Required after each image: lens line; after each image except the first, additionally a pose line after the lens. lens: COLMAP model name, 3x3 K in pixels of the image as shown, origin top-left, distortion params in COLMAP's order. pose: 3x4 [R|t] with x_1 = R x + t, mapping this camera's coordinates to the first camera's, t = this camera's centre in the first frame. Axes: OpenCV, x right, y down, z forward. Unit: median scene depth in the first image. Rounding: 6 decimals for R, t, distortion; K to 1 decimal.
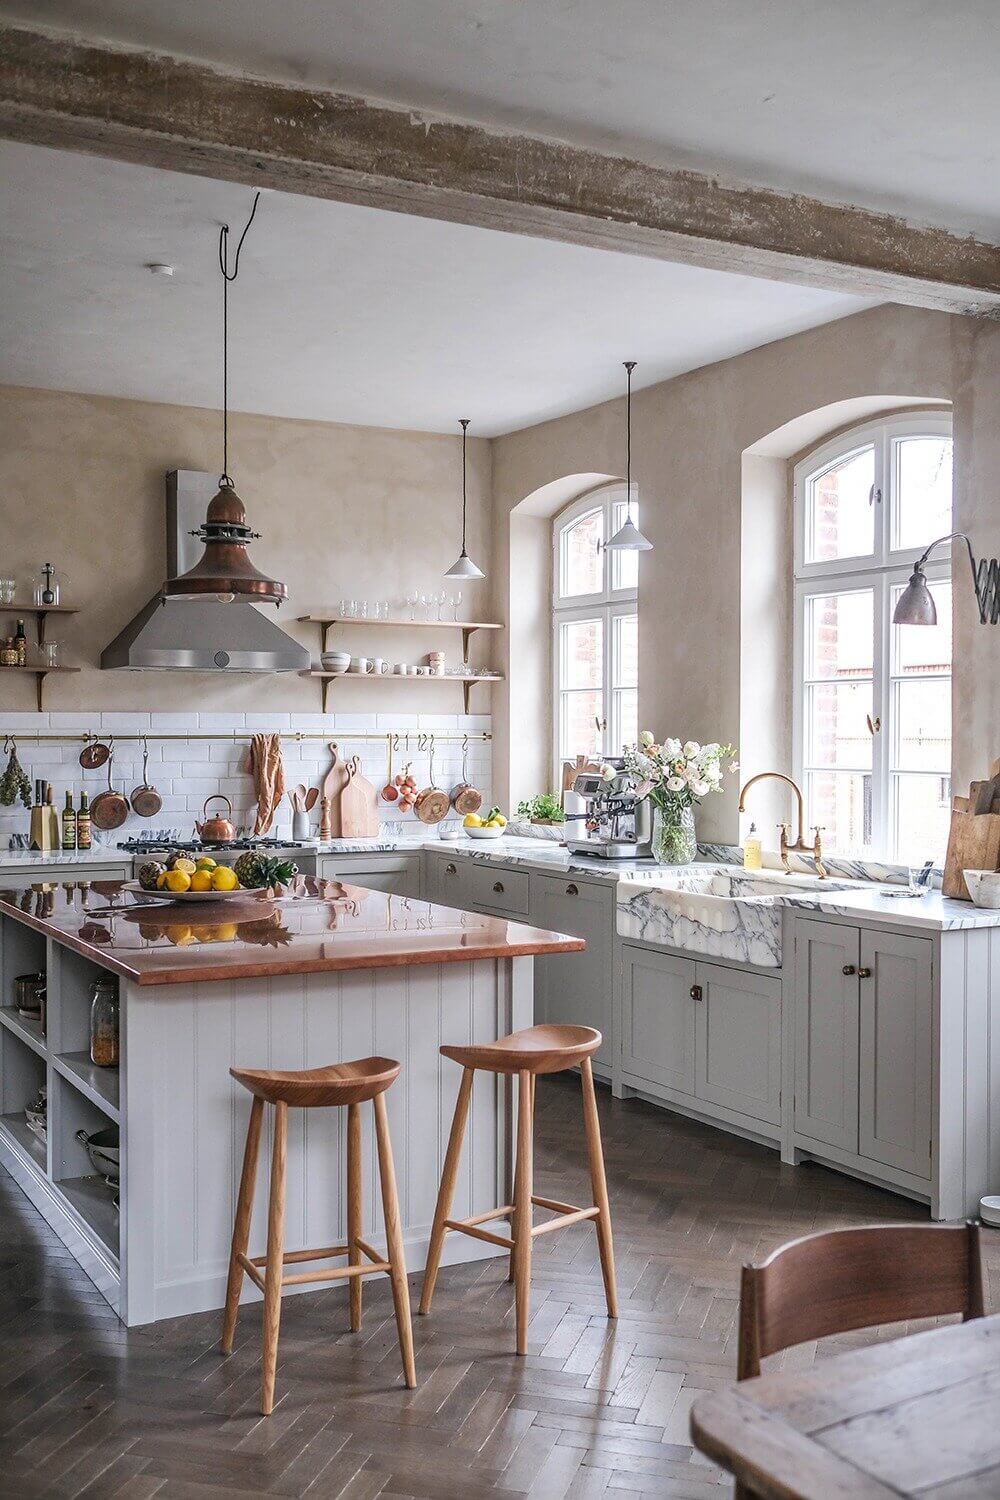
lens RADIAL K [[1531.6, 0, 485.3], [0, 1531.6, 760.9], [0, 0, 1]] dist [-0.008057, 0.000000]
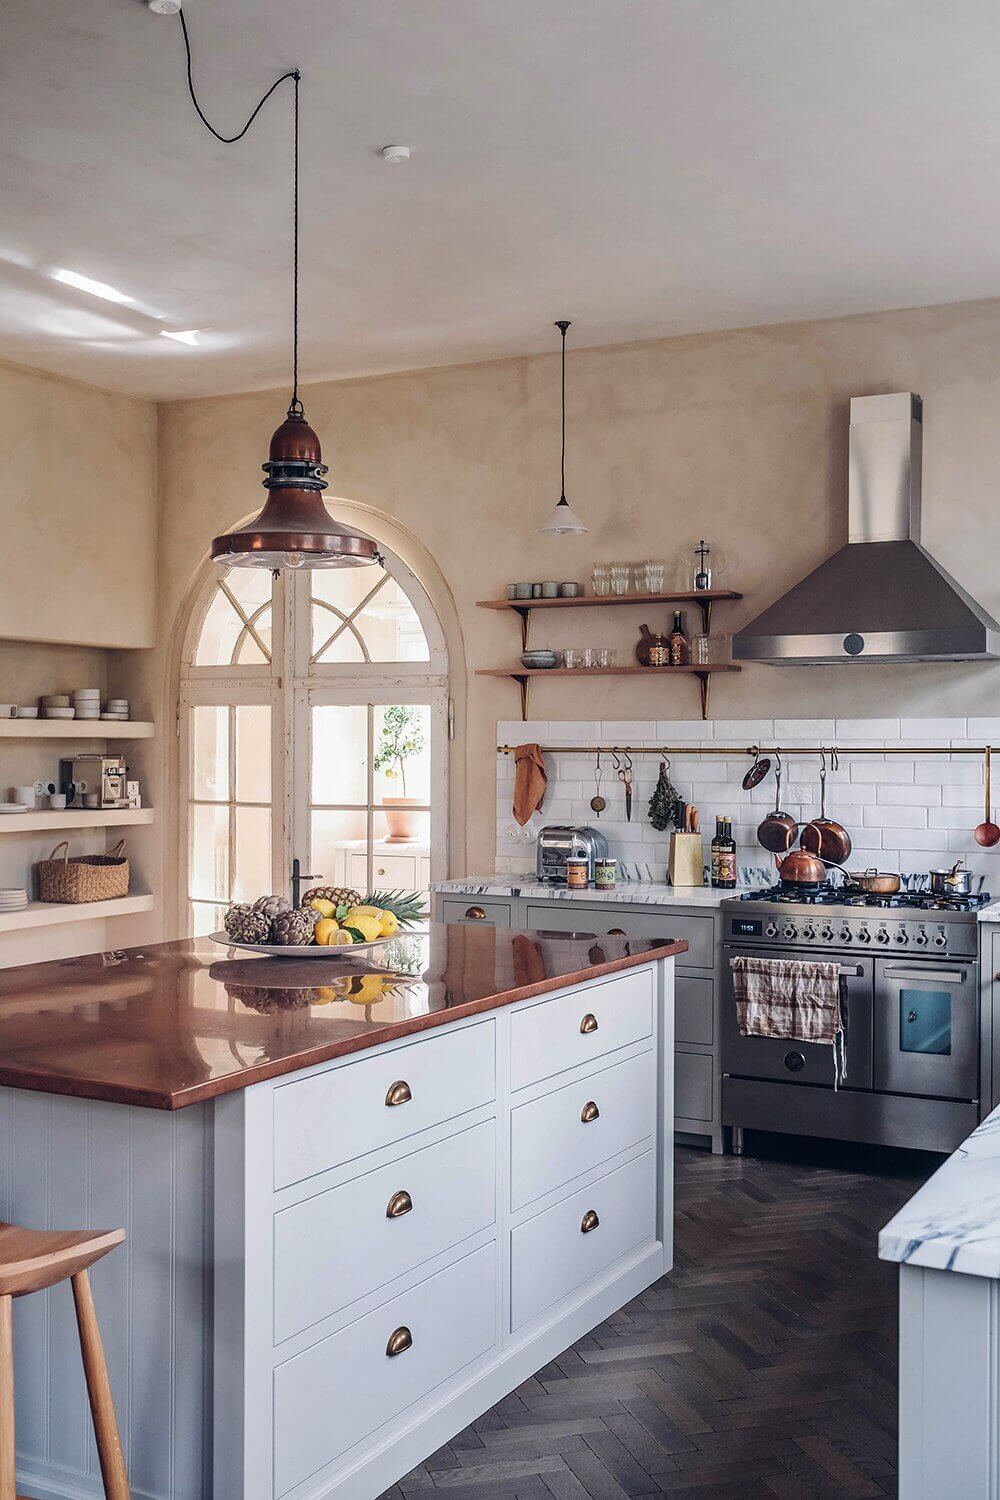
lens RADIAL K [[1531.6, 0, 488.4], [0, 1531.6, 756.2], [0, 0, 1]] dist [-0.008057, 0.000000]
pose [[0.542020, 0.003839, -0.840357, 0.351021], [-0.018274, 0.999807, -0.007219, -0.004095], [0.840167, 0.019269, 0.541985, 0.454160]]
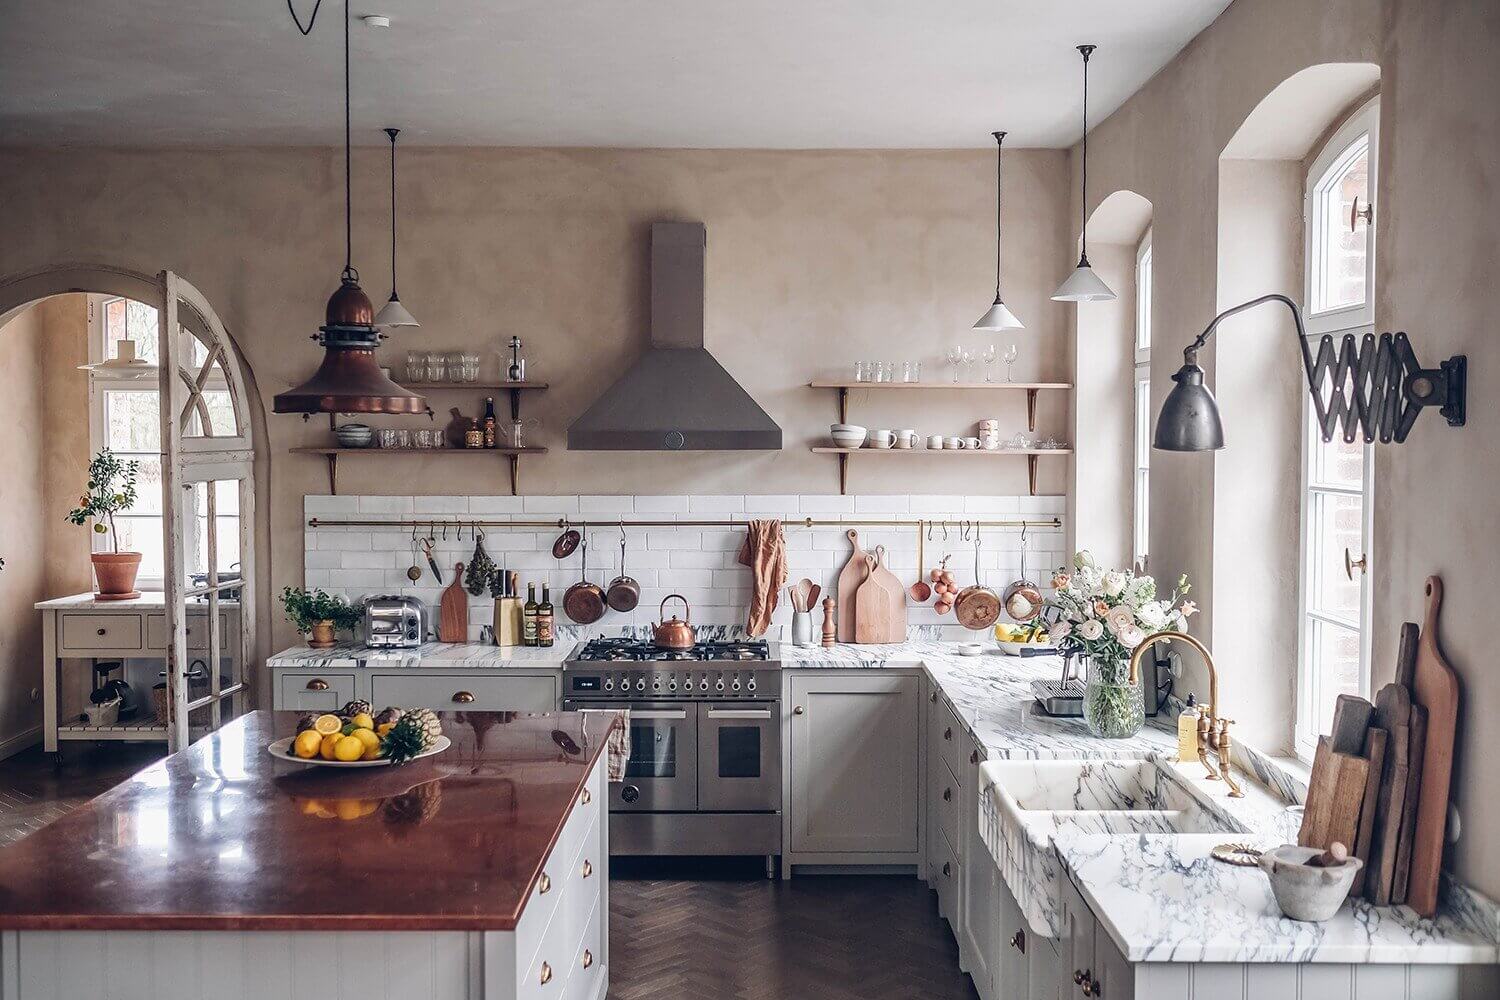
lens RADIAL K [[1548.6, 0, 740.3], [0, 1548.6, 492.5], [0, 0, 1]] dist [-0.013827, 0.000000]
pose [[0.874803, 0.017645, -0.484158, 0.289341], [-0.007946, 0.999725, 0.022079, -0.056387], [0.484414, -0.015467, 0.874702, 0.245182]]
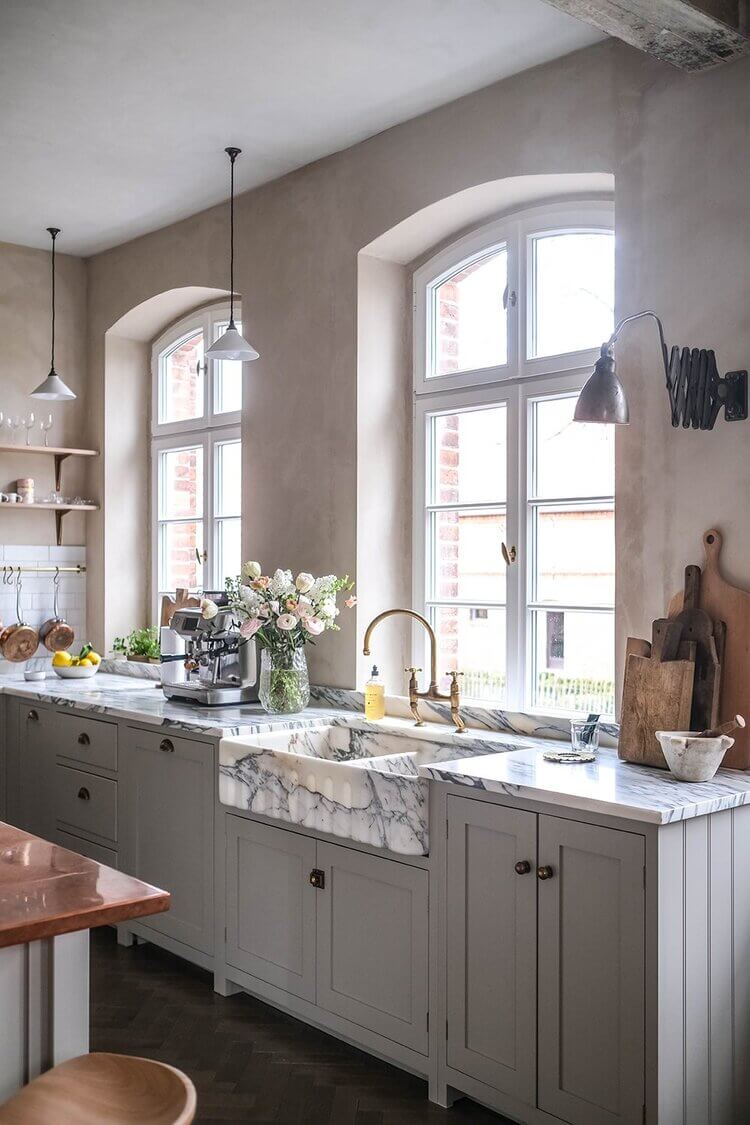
lens RADIAL K [[1148.7, 0, 373.7], [0, 1148.7, 567.7], [0, 0, 1]] dist [-0.008057, 0.000000]
pose [[0.975483, 0.000759, 0.220072, 0.025082], [0.003605, 0.999805, -0.019431, -0.002449], [-0.220043, 0.019748, 0.975290, 0.307208]]
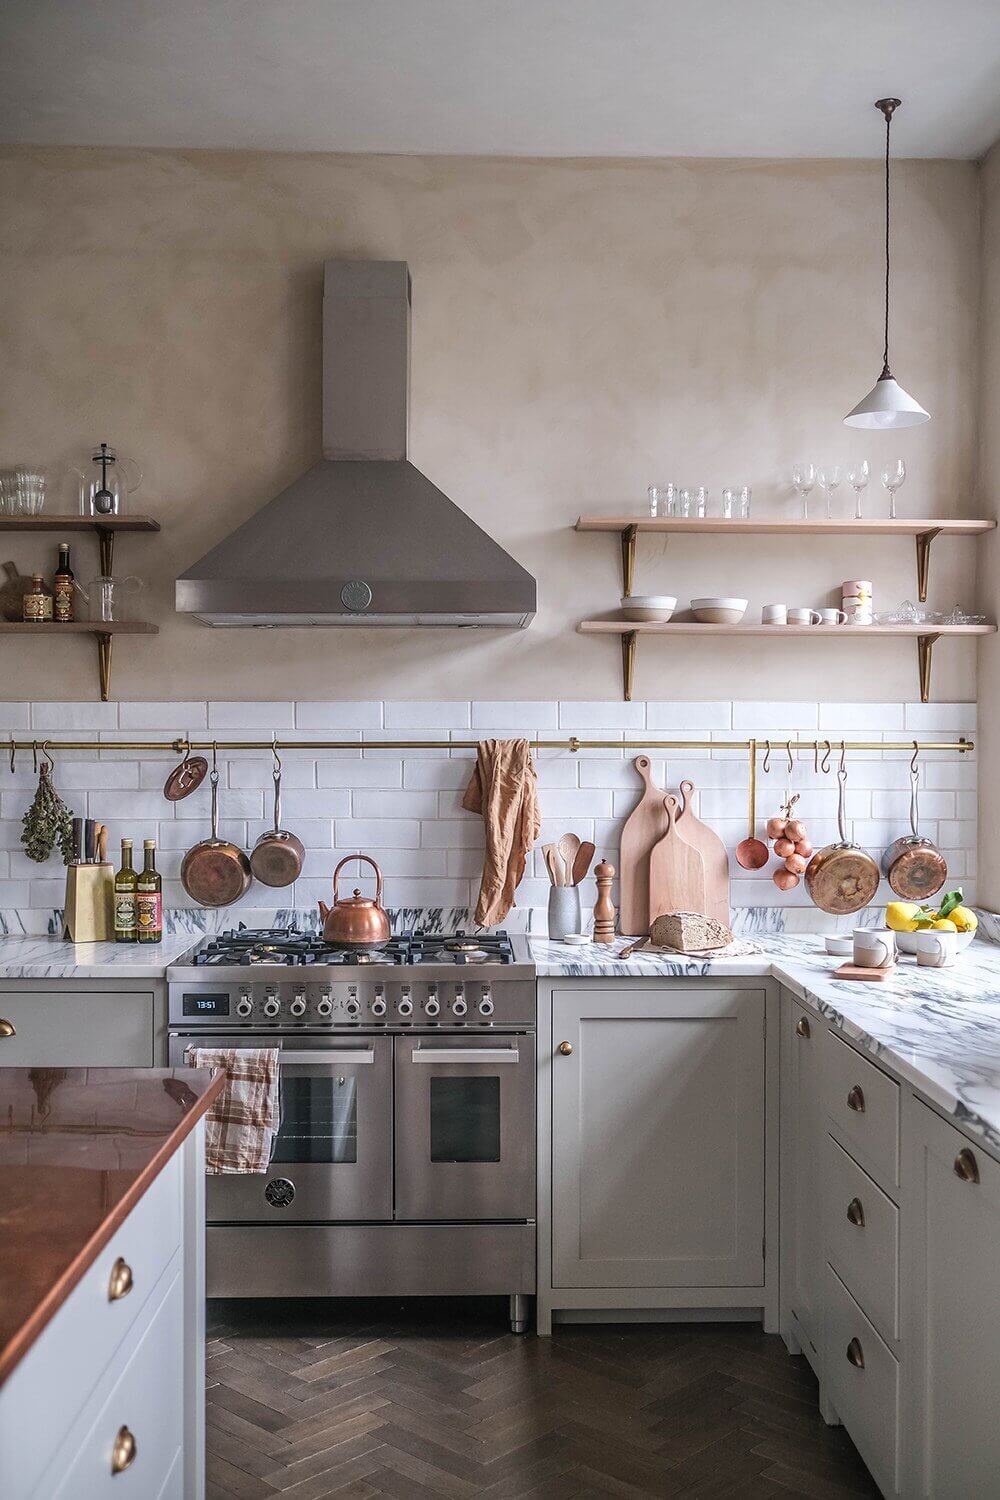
lens RADIAL K [[1531.6, 0, 490.7], [0, 1531.6, 748.5], [0, 0, 1]] dist [-0.008057, 0.000000]
pose [[0.887333, 0.001942, -0.461125, 0.110929], [-0.008636, 0.999886, -0.012407, -0.008162], [0.461048, 0.014992, 0.887248, 0.556440]]
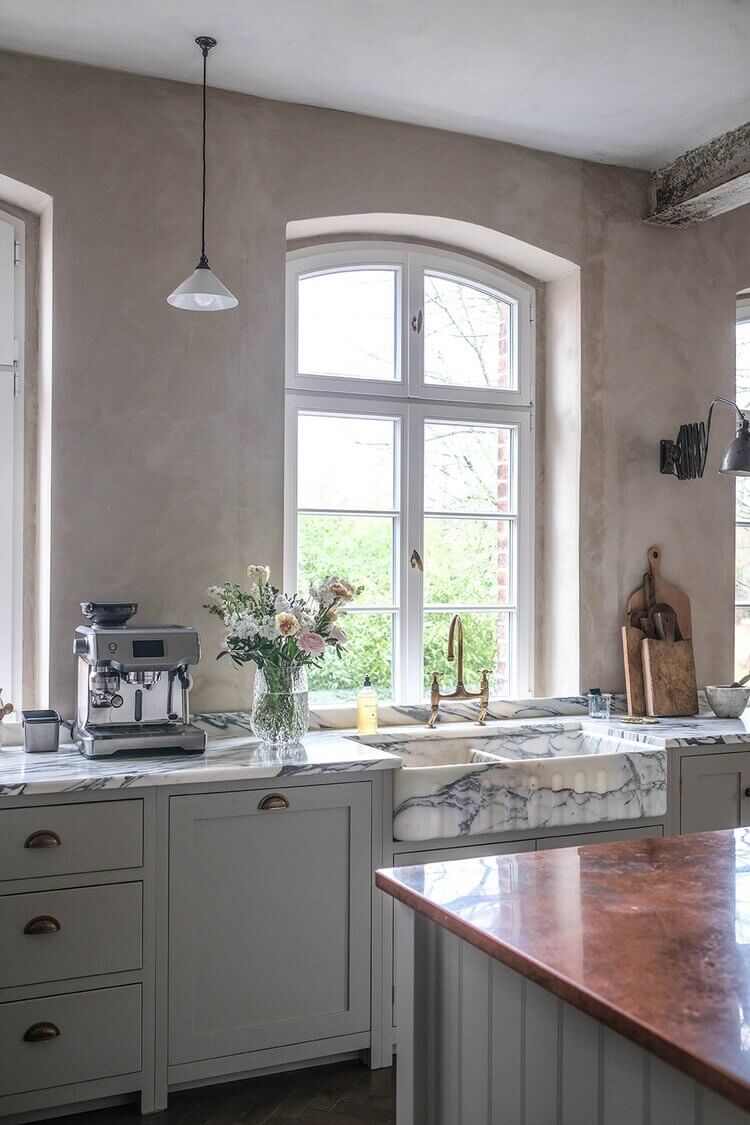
lens RADIAL K [[1148.7, 0, 379.5], [0, 1148.7, 566.1], [0, 0, 1]] dist [-0.008057, 0.000000]
pose [[0.065970, 0.007558, 0.997793, -0.392767], [0.014613, 0.999857, -0.008539, -0.012080], [-0.997715, 0.015144, 0.065850, 0.822149]]
